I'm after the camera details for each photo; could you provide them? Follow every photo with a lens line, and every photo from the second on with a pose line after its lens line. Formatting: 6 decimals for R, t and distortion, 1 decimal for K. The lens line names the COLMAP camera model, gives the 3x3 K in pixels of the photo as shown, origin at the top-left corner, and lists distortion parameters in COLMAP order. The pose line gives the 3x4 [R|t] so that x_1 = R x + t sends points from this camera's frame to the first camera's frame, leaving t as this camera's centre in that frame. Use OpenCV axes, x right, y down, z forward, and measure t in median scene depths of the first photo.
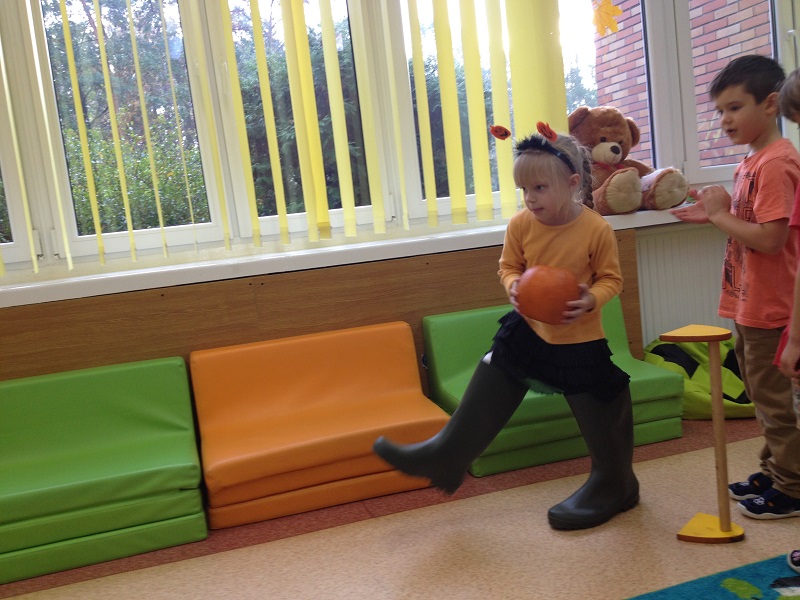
lens RADIAL K [[762.7, 0, 395.8], [0, 762.7, 296.9], [0, 0, 1]] dist [0.200086, -0.400260]
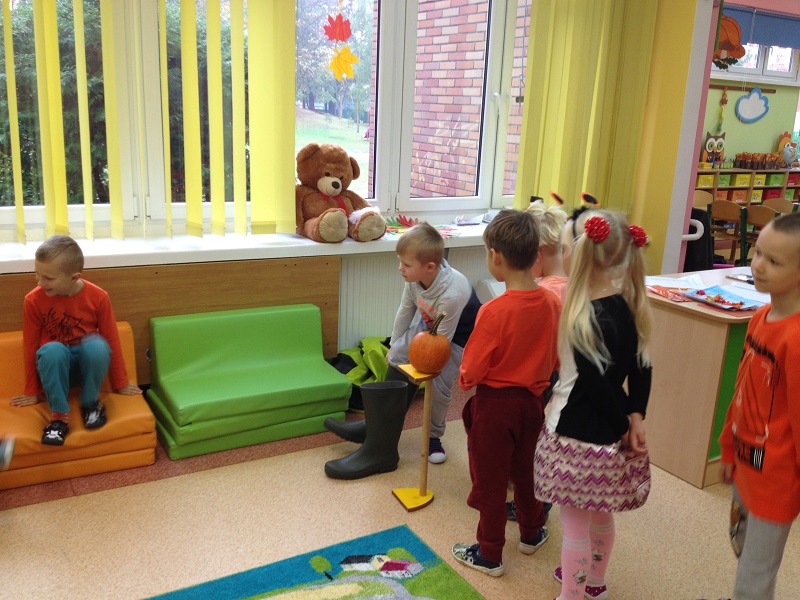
lens RADIAL K [[762.7, 0, 395.8], [0, 762.7, 296.9], [0, 0, 1]] dist [0.200086, -0.400260]
pose [[0.961567, 0.089189, 0.259680, 0.081992], [-0.120150, 0.987094, 0.105876, -0.163738], [-0.246886, -0.133007, 0.959873, -0.208531]]
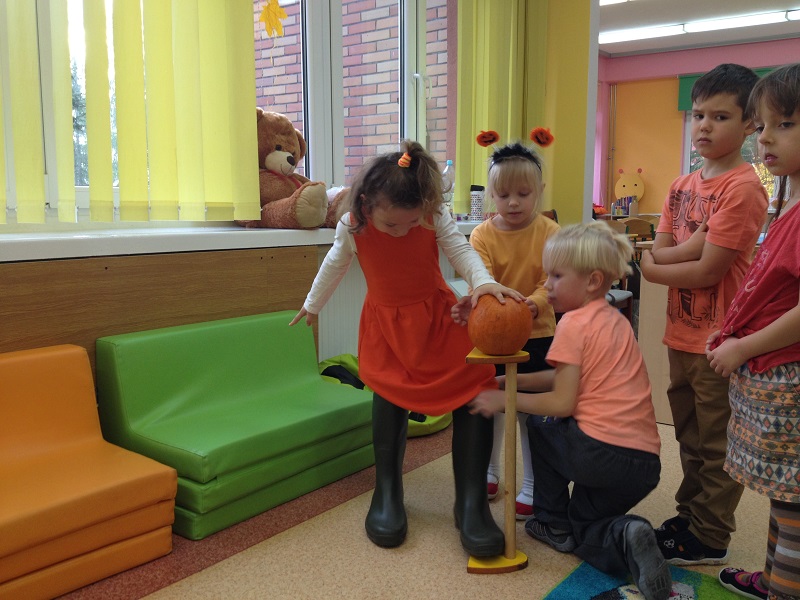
lens RADIAL K [[762.7, 0, 395.8], [0, 762.7, 296.9], [0, 0, 1]] dist [0.200086, -0.400260]
pose [[0.801880, 0.035042, 0.596456, -0.176775], [-0.017579, 0.999230, -0.035072, 0.006850], [-0.597226, 0.017638, 0.801879, 0.187815]]
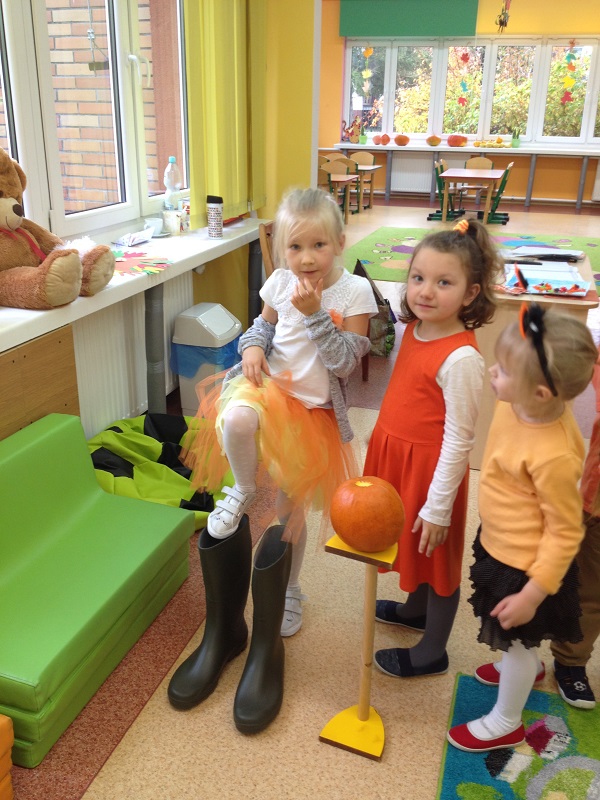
lens RADIAL K [[762.7, 0, 303.7], [0, 762.7, 390.4], [0, 0, 1]] dist [0.200086, -0.400260]
pose [[0.548727, -0.183837, 0.815539, -0.209962], [0.019129, 0.978028, 0.207594, -0.181171], [-0.835783, -0.098312, 0.540186, 0.385102]]
